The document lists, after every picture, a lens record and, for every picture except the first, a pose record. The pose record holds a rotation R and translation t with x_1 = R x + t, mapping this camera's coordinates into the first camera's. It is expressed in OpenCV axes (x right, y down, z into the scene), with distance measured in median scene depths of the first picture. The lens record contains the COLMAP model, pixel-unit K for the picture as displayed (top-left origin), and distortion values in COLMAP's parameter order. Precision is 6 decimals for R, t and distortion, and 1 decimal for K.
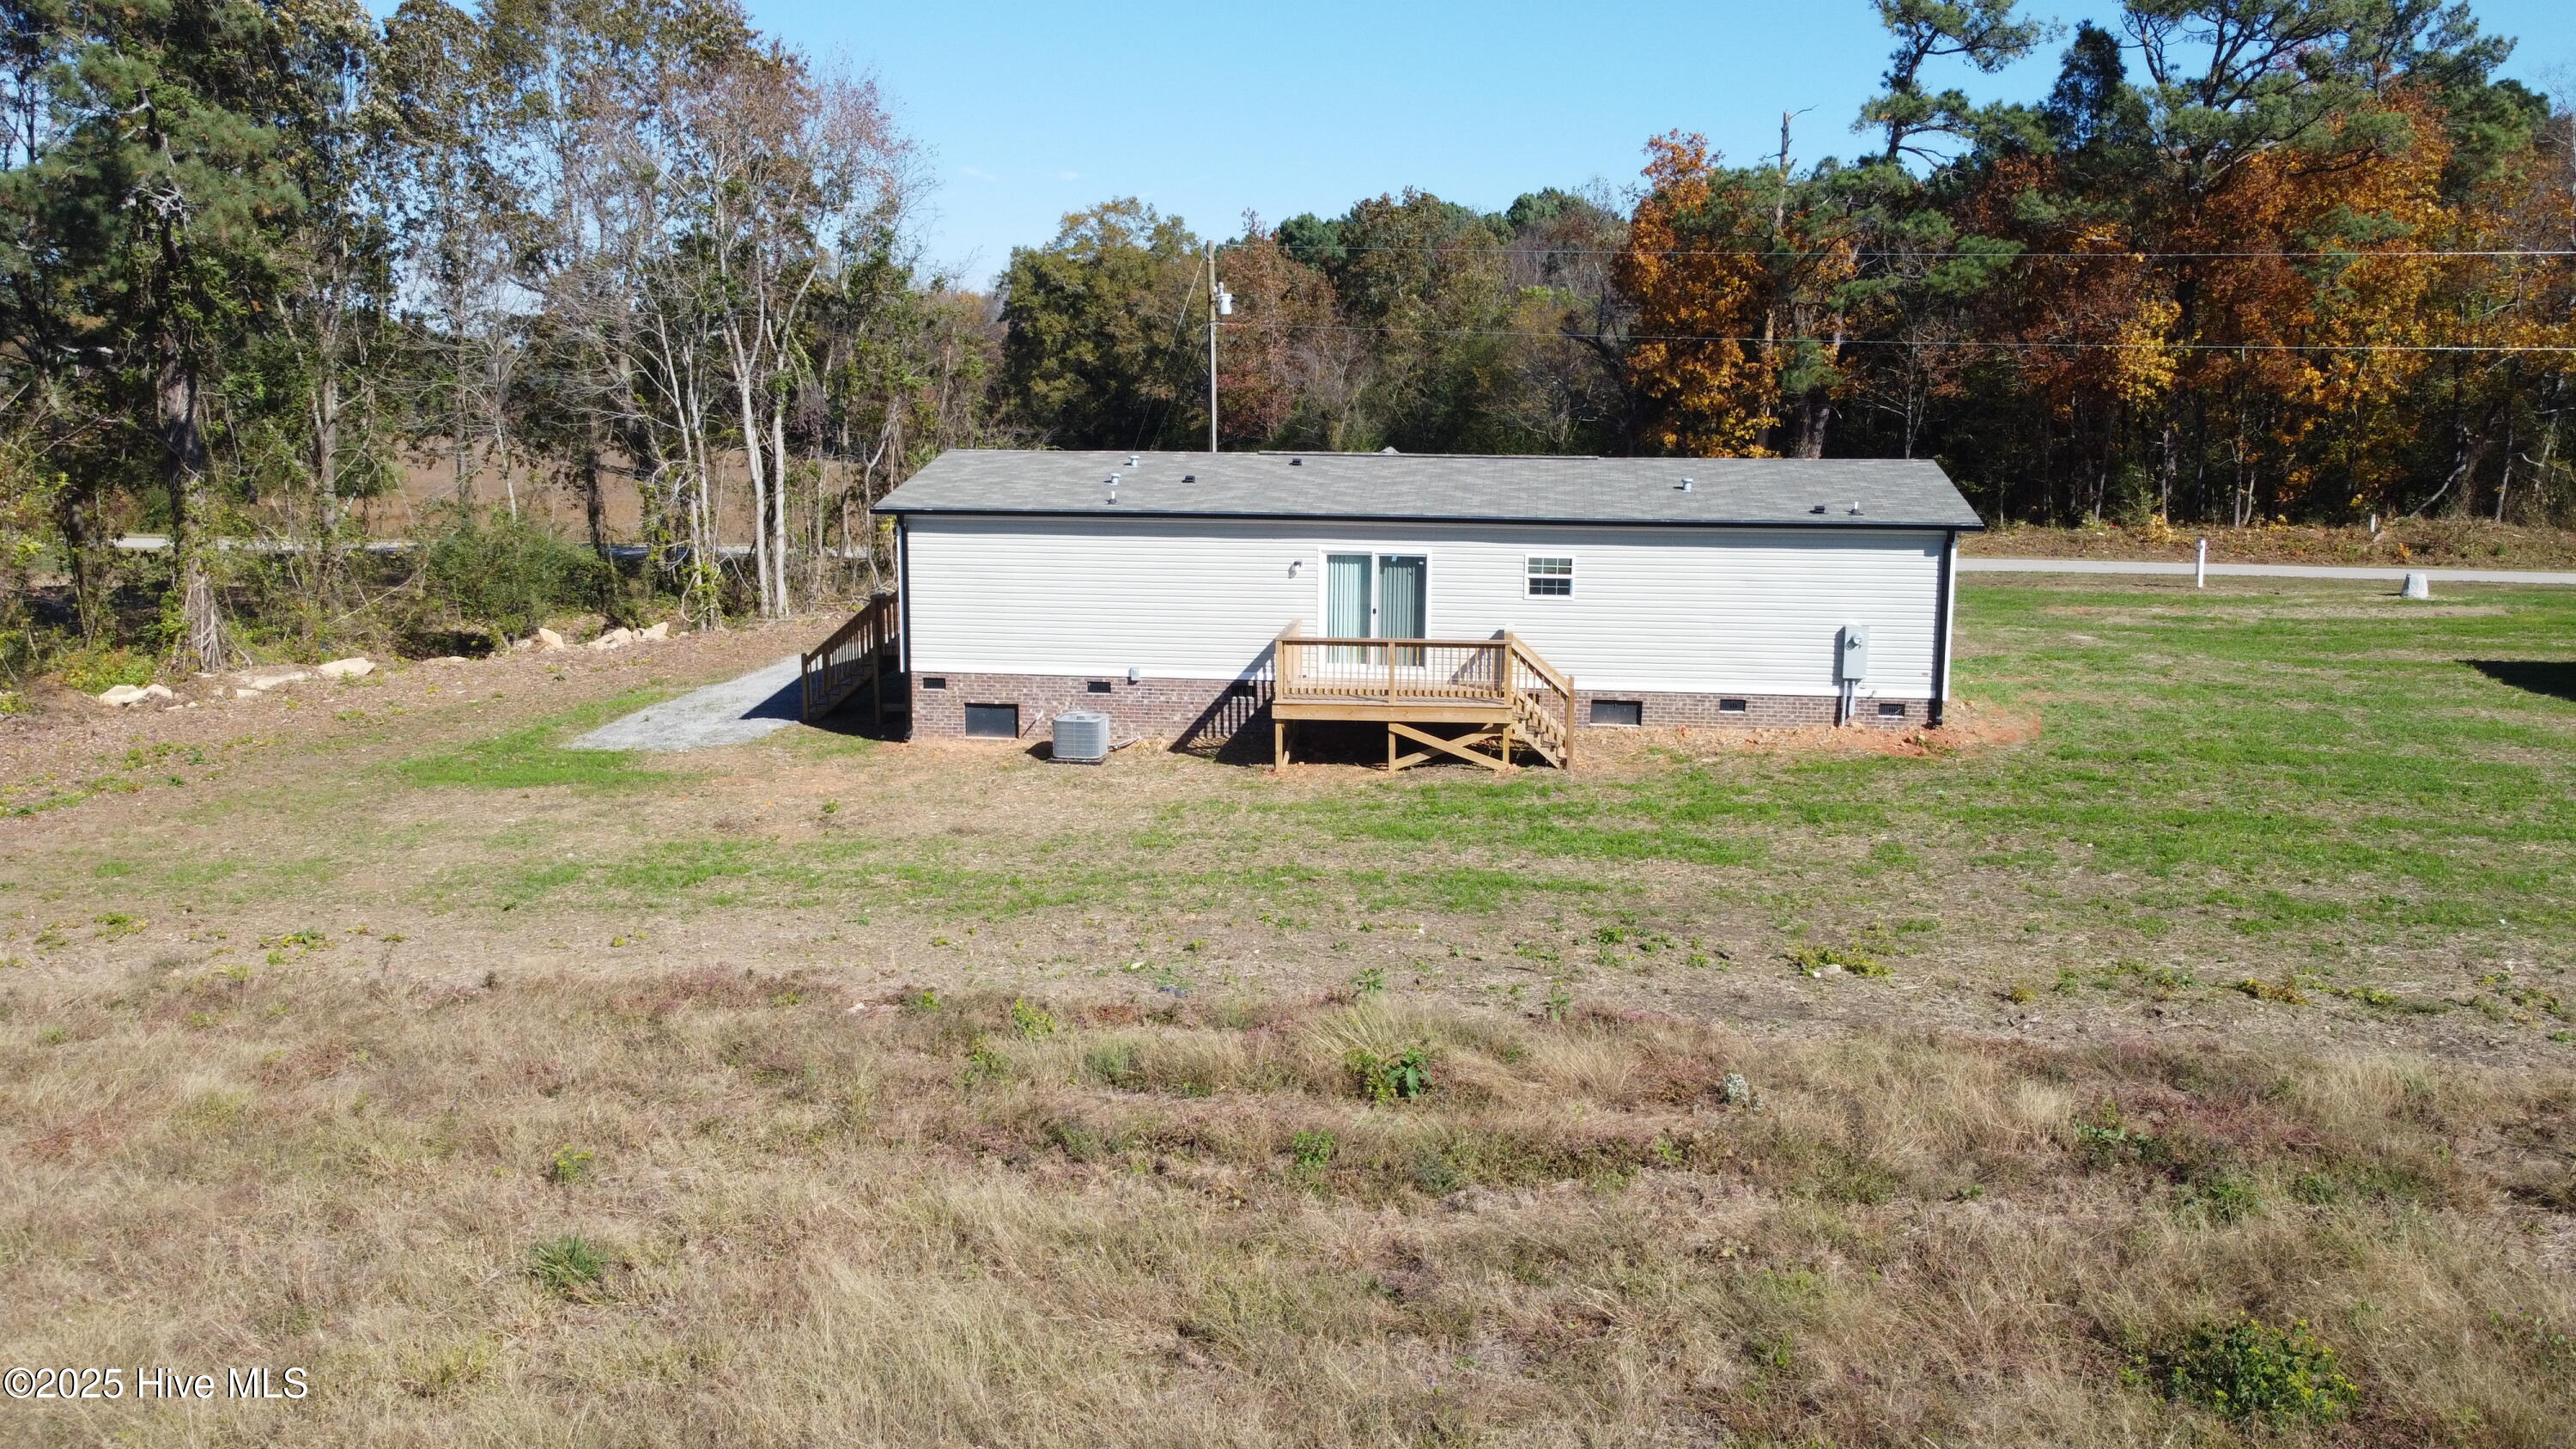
lens RADIAL K [[1950.5, 0, 1278.4], [0, 1950.5, 717.9], [0, 0, 1]] dist [0.003205, -0.007642]
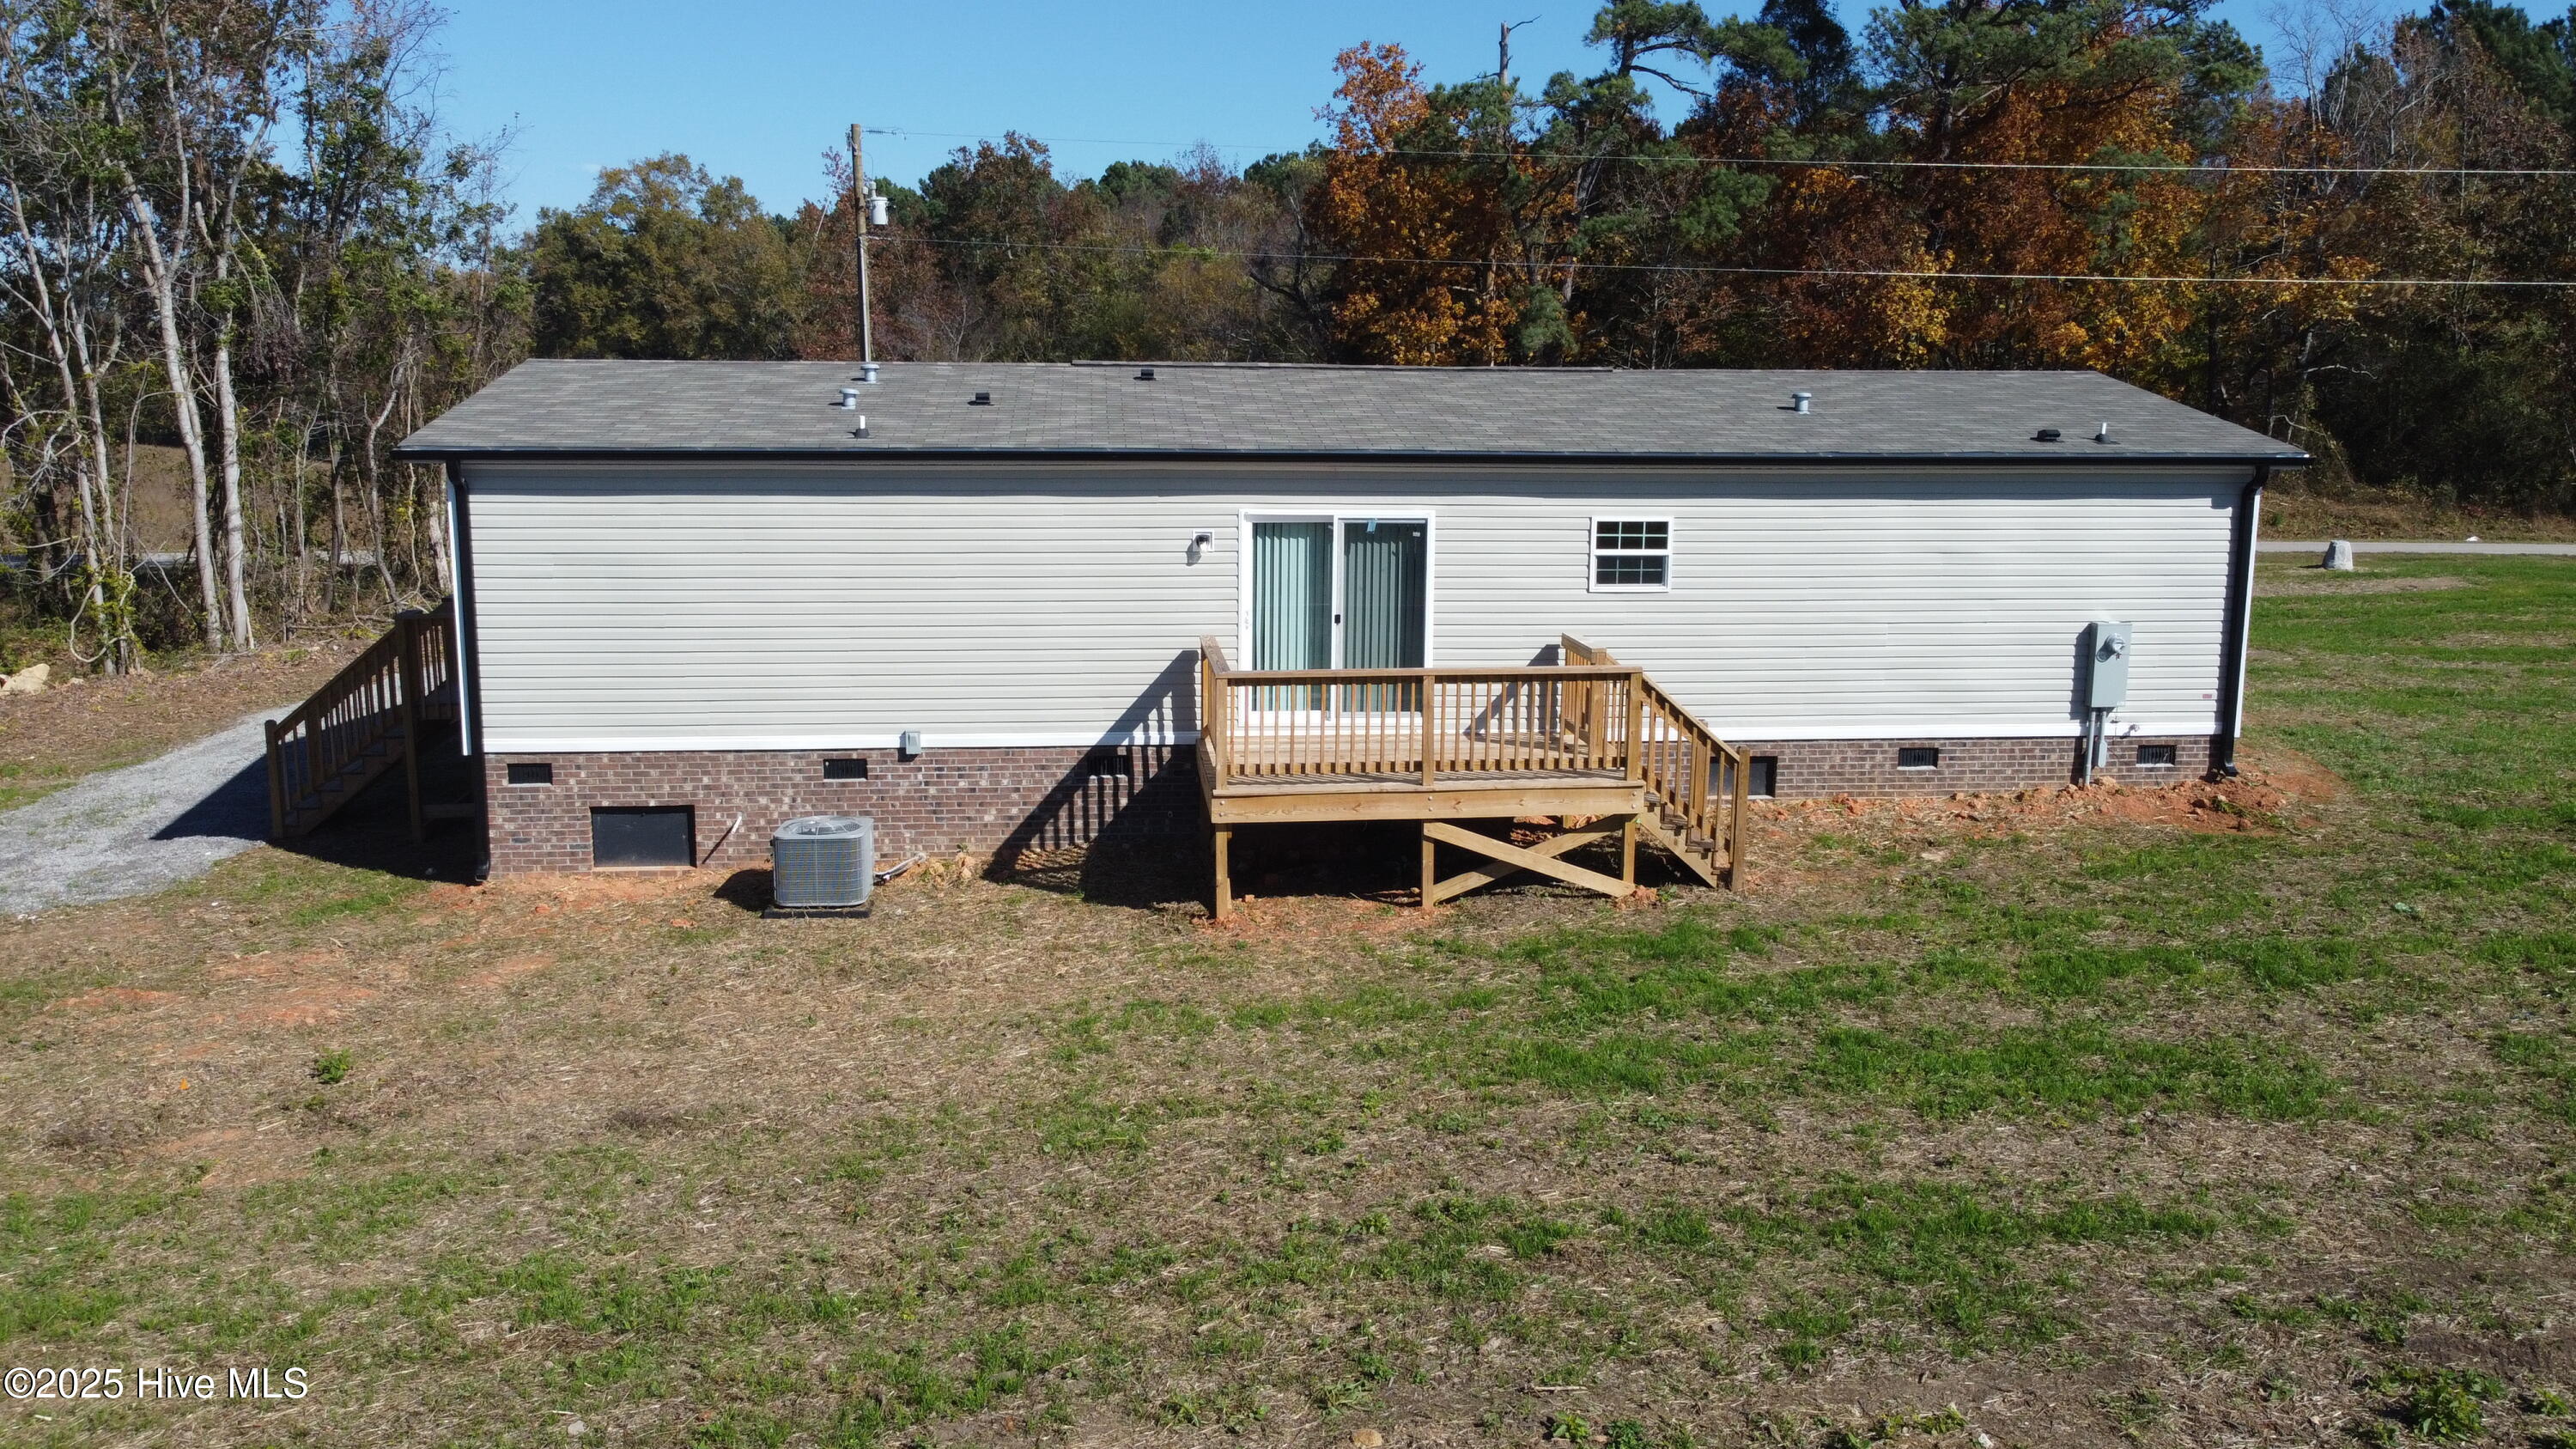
lens RADIAL K [[1950.5, 0, 1278.4], [0, 1950.5, 717.9], [0, 0, 1]] dist [0.003205, -0.007642]
pose [[0.973526, -0.037923, 0.225408, -0.098918], [0.038168, 0.999266, 0.003274, -0.027949], [-0.225367, 0.005416, 0.974259, 0.439605]]
